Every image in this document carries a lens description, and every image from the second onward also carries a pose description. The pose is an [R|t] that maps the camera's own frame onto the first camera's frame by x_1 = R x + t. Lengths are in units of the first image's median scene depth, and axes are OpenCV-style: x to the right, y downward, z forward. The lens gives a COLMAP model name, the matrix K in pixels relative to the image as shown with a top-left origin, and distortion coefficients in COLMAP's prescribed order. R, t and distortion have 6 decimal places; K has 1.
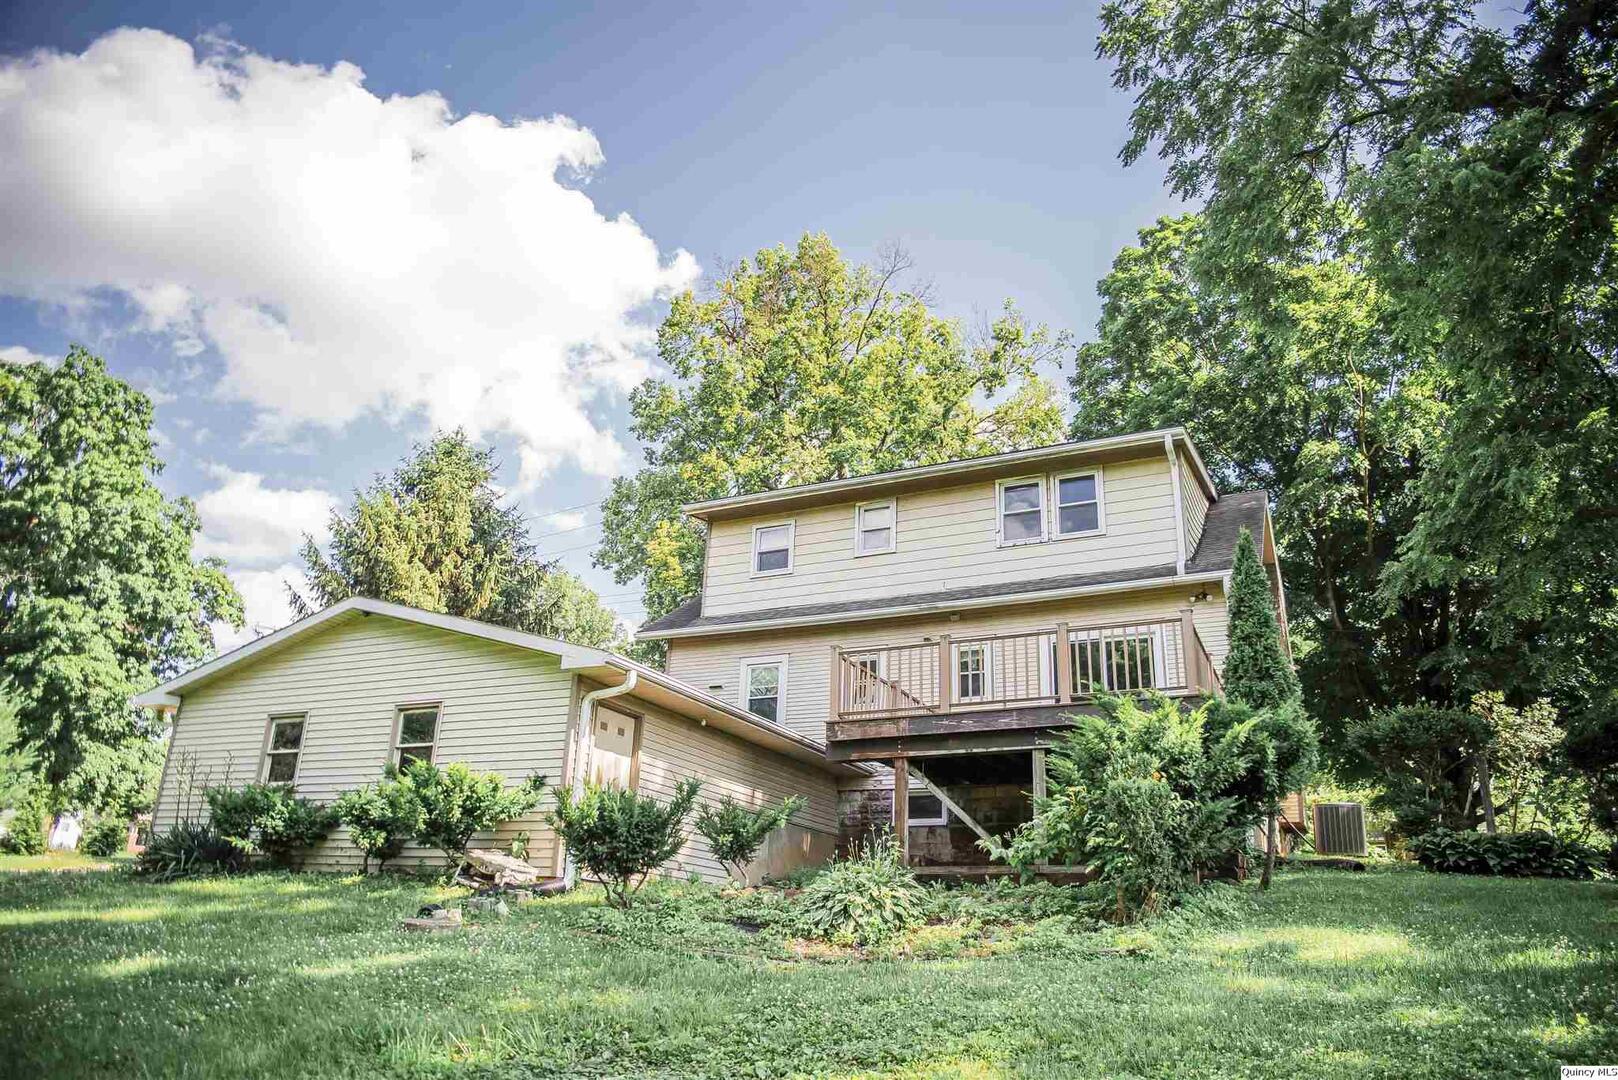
lens RADIAL K [[1085.9, 0, 810.0], [0, 1085.9, 549.6], [0, 0, 1]] dist [-0.002235, -0.002628]
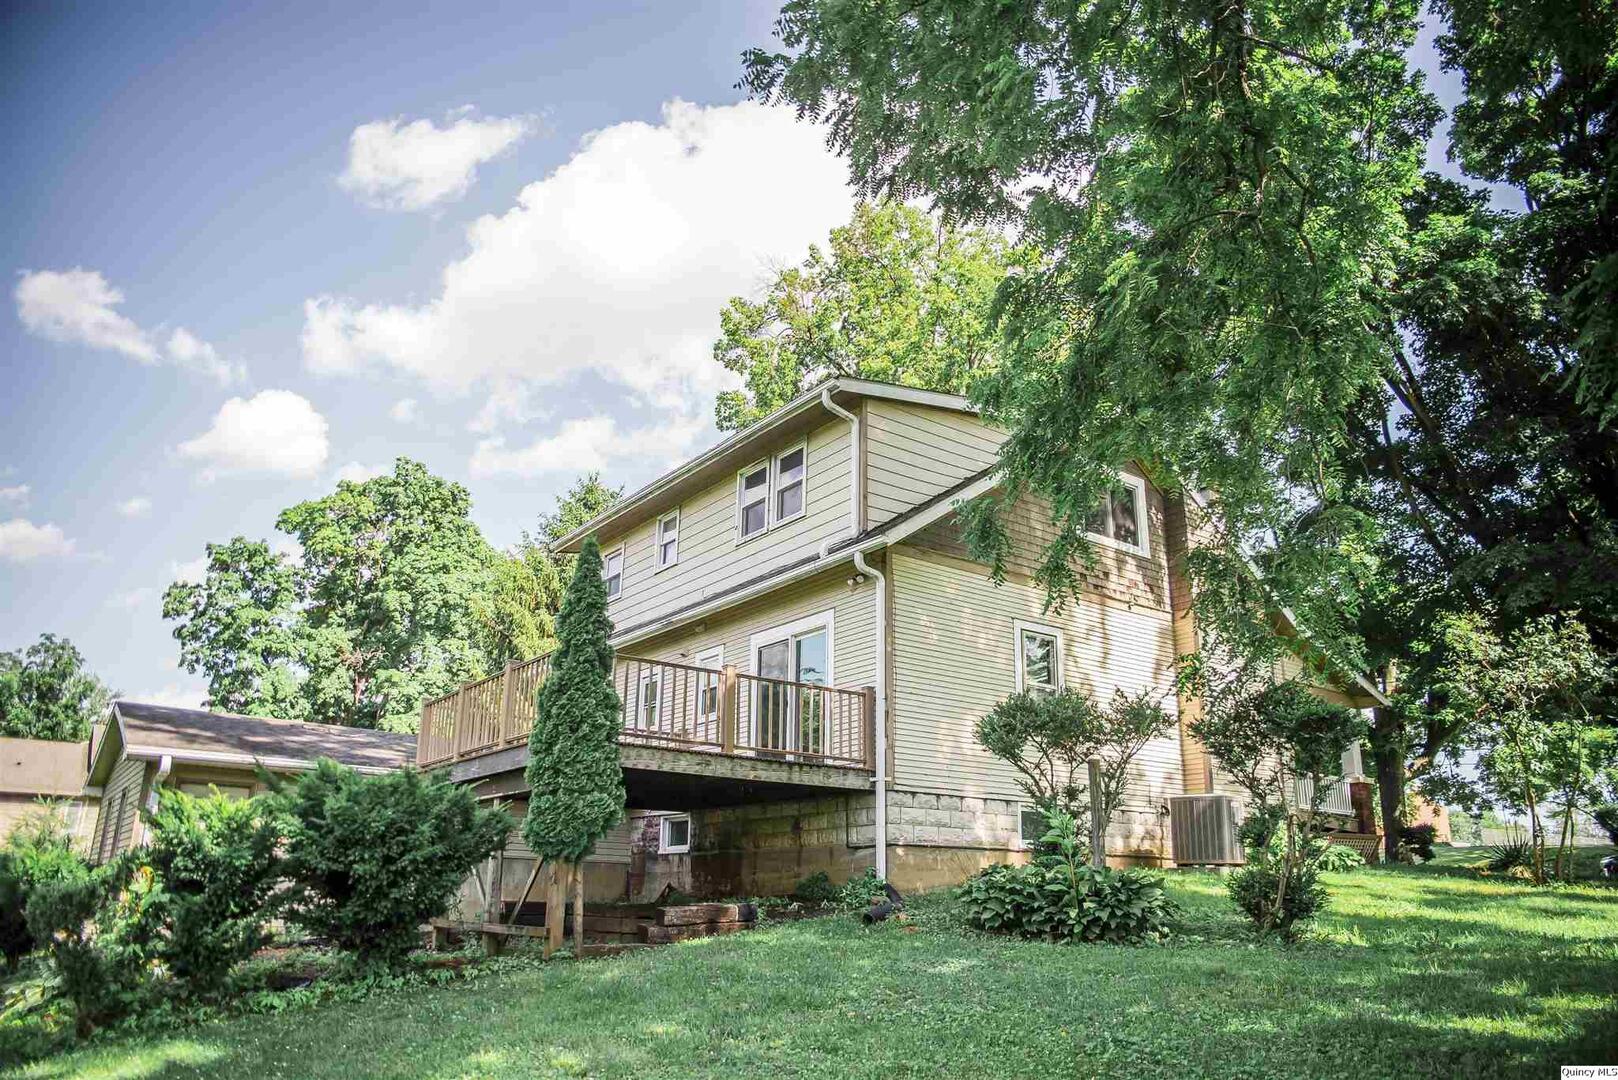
lens RADIAL K [[1085.9, 0, 810.0], [0, 1085.9, 549.6], [0, 0, 1]] dist [-0.002235, -0.002628]
pose [[0.897610, -0.166413, -0.408171, 0.261277], [0.177553, 0.984053, -0.010745, 0.009372], [0.403450, -0.062827, 0.912842, 0.078650]]
